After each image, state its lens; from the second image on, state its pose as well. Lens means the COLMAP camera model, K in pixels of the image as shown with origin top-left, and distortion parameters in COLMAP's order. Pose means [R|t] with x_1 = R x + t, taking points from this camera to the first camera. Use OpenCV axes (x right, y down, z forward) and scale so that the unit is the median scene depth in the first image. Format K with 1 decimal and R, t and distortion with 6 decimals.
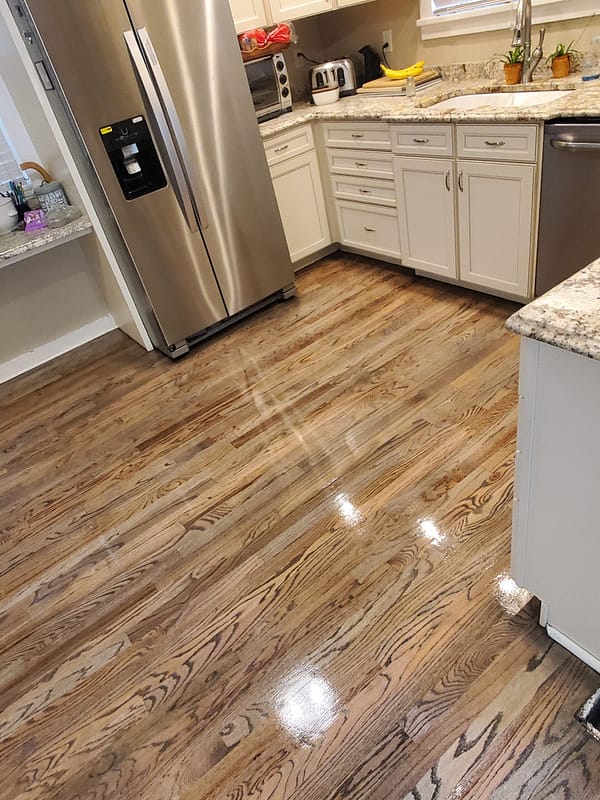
lens RADIAL K [[535.7, 0, 290.3], [0, 535.7, 391.7], [0, 0, 1]] dist [0.007814, 0.000813]
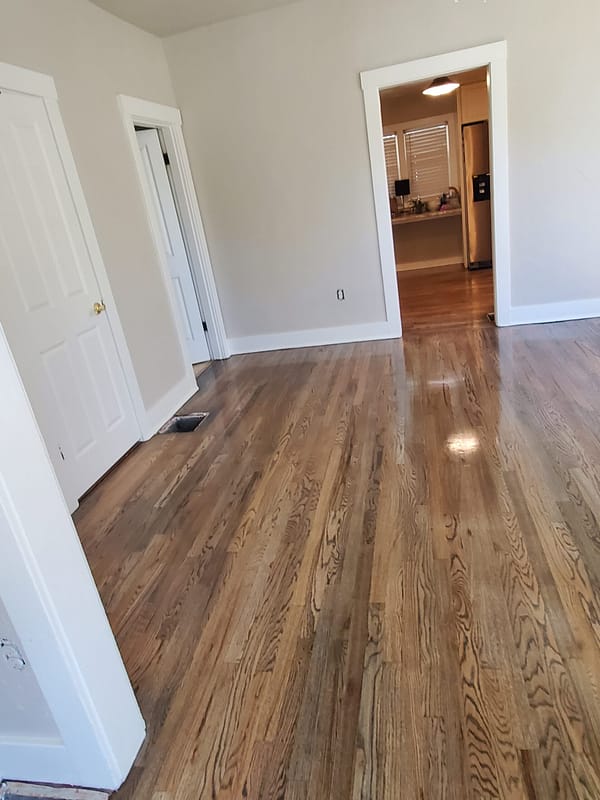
lens RADIAL K [[537.2, 0, 298.1], [0, 537.2, 396.4], [0, 0, 1]] dist [0.001480, -0.002422]
pose [[0.680074, 0.353566, -0.642254, 1.642472], [-0.411753, 0.909016, 0.064420, 1.013330], [0.606596, 0.220639, 0.763780, -1.946425]]
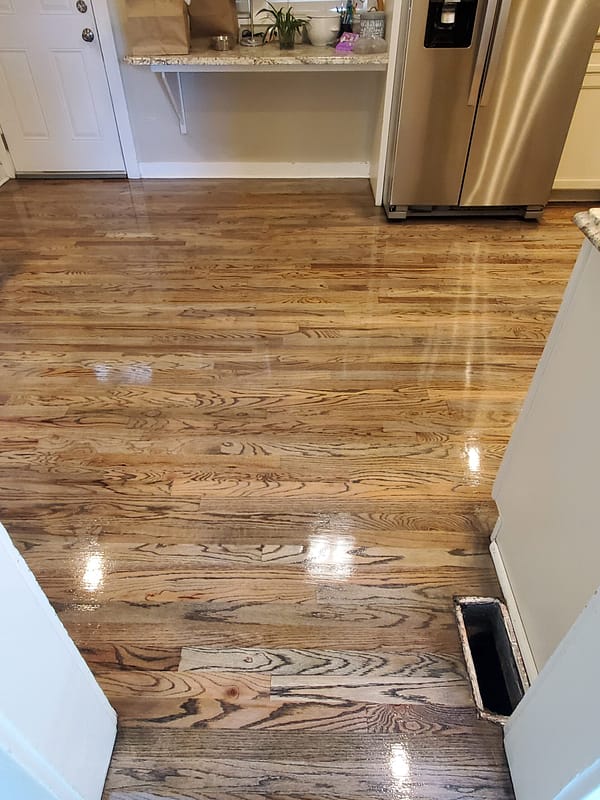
lens RADIAL K [[535.7, 0, 290.3], [0, 535.7, 391.7], [0, 0, 1]] dist [0.007814, 0.000813]
pose [[0.771667, 0.545364, -0.327275, 0.268415], [-0.486076, 0.837531, 0.249544, 0.089590], [0.410195, -0.033485, 0.911383, -0.095649]]
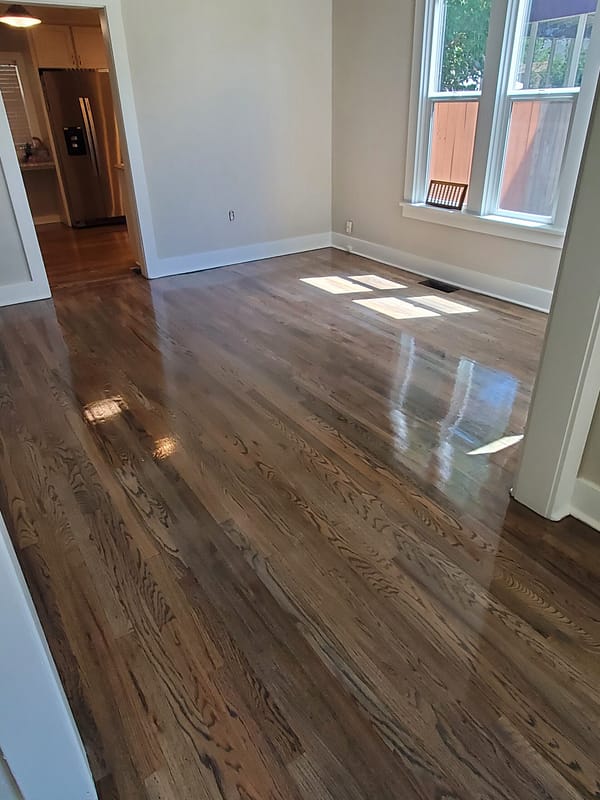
lens RADIAL K [[537.2, 0, 298.1], [0, 537.2, 396.4], [0, 0, 1]] dist [0.001480, -0.002422]
pose [[0.980881, 0.189108, 0.045944, 1.231445], [-0.182028, 0.975042, -0.127120, 1.265870], [-0.068836, 0.116327, 0.990823, -2.124365]]
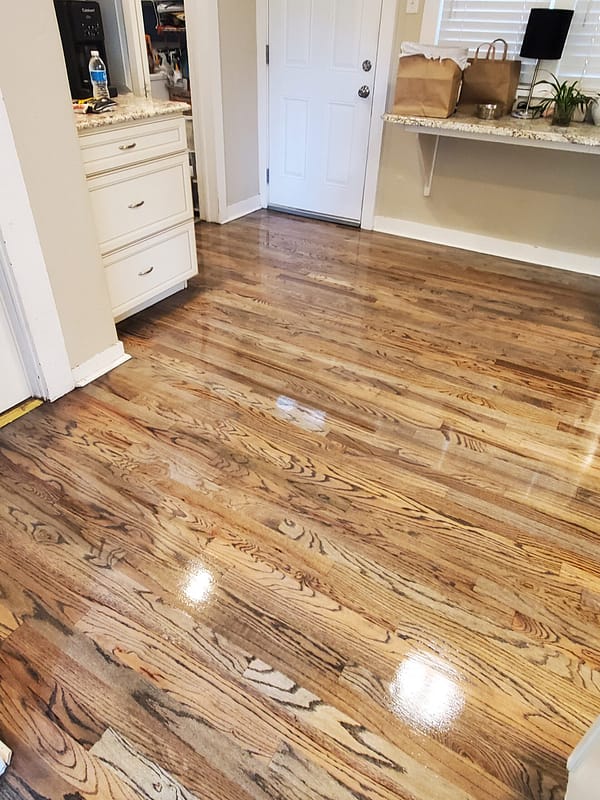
lens RADIAL K [[535.7, 0, 290.3], [0, 535.7, 391.7], [0, 0, 1]] dist [0.007814, 0.000813]
pose [[0.359690, 0.701179, -0.615606, 0.296969], [-0.621662, 0.672089, 0.402285, -0.021842], [0.695816, 0.238001, 0.677640, 0.109859]]
